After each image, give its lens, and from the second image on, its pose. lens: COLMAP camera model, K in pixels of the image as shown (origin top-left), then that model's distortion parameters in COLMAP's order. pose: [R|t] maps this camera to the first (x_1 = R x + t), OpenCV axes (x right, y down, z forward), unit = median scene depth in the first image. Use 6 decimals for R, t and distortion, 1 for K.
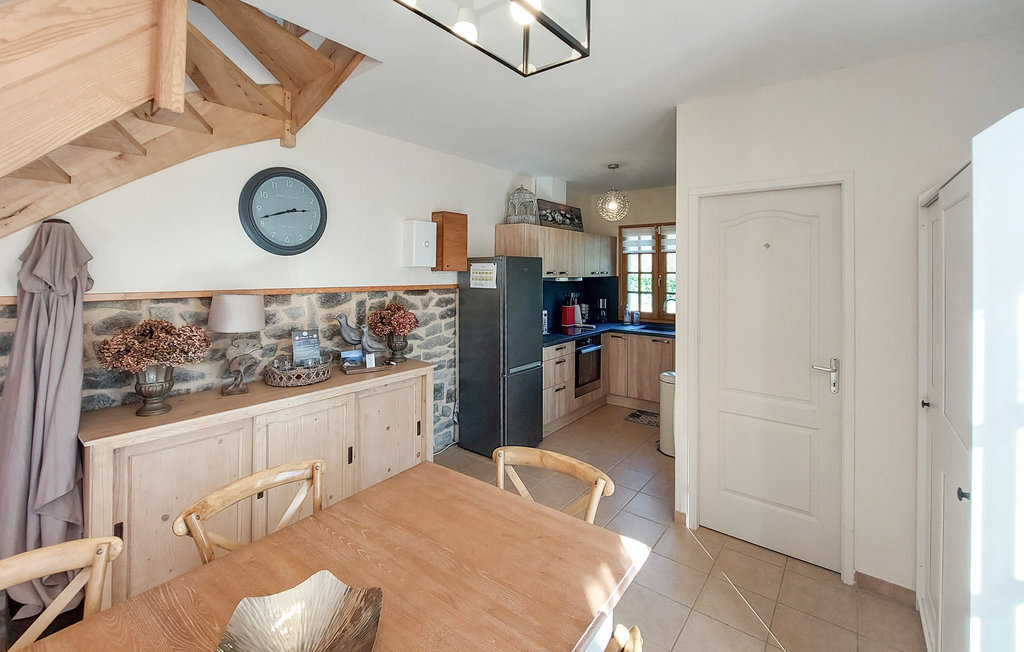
lens RADIAL K [[443.5, 0, 500.9], [0, 443.5, 271.3], [0, 0, 1]] dist [-0.000779, -0.000076]
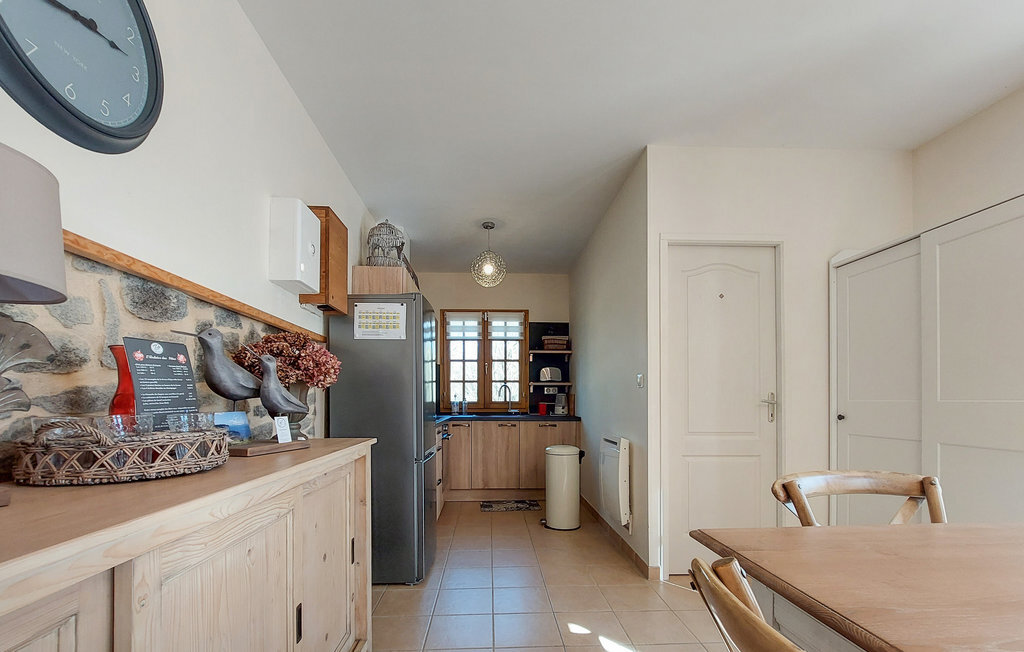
lens RADIAL K [[431.8, 0, 509.9], [0, 431.8, 398.1], [0, 0, 1]] dist [0.000052, 0.000072]
pose [[0.748651, 0.001210, 0.662963, -0.256721], [0.004091, 0.999971, -0.006445, 0.103760], [-0.662951, 0.007537, 0.748624, 0.288629]]
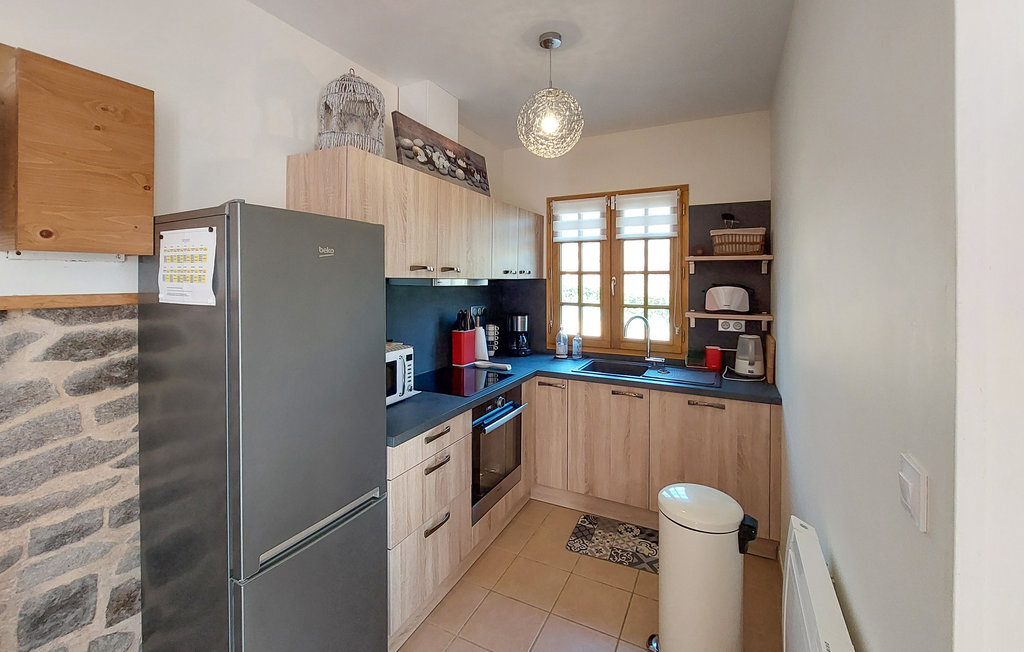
lens RADIAL K [[433.5, 0, 497.8], [0, 433.5, 280.4], [0, 0, 1]] dist [-0.000223, 0.000020]
pose [[0.981601, -0.000893, 0.190944, 0.098319], [0.000815, 1.000000, 0.000489, 0.015633], [-0.190944, -0.000325, 0.981601, 0.496515]]
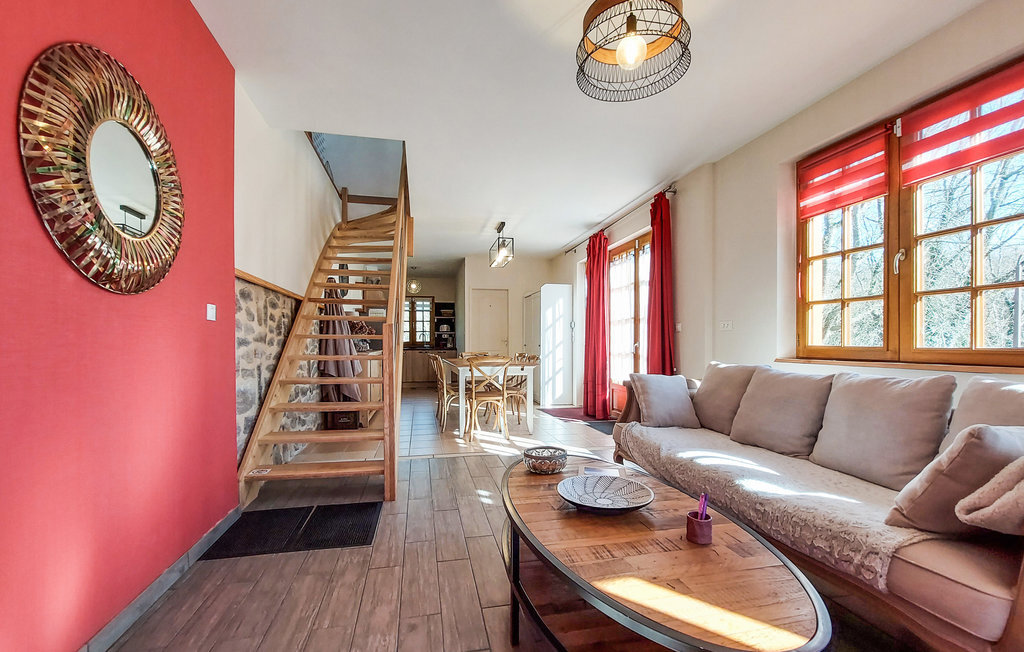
lens RADIAL K [[426.1, 0, 508.6], [0, 426.1, 342.7], [0, 0, 1]] dist [-0.000291, -0.000046]
pose [[0.635789, -0.003987, 0.771853, -0.933871], [0.006961, 0.999976, -0.000568, 0.115450], [-0.771832, 0.005734, 0.635801, -0.594733]]
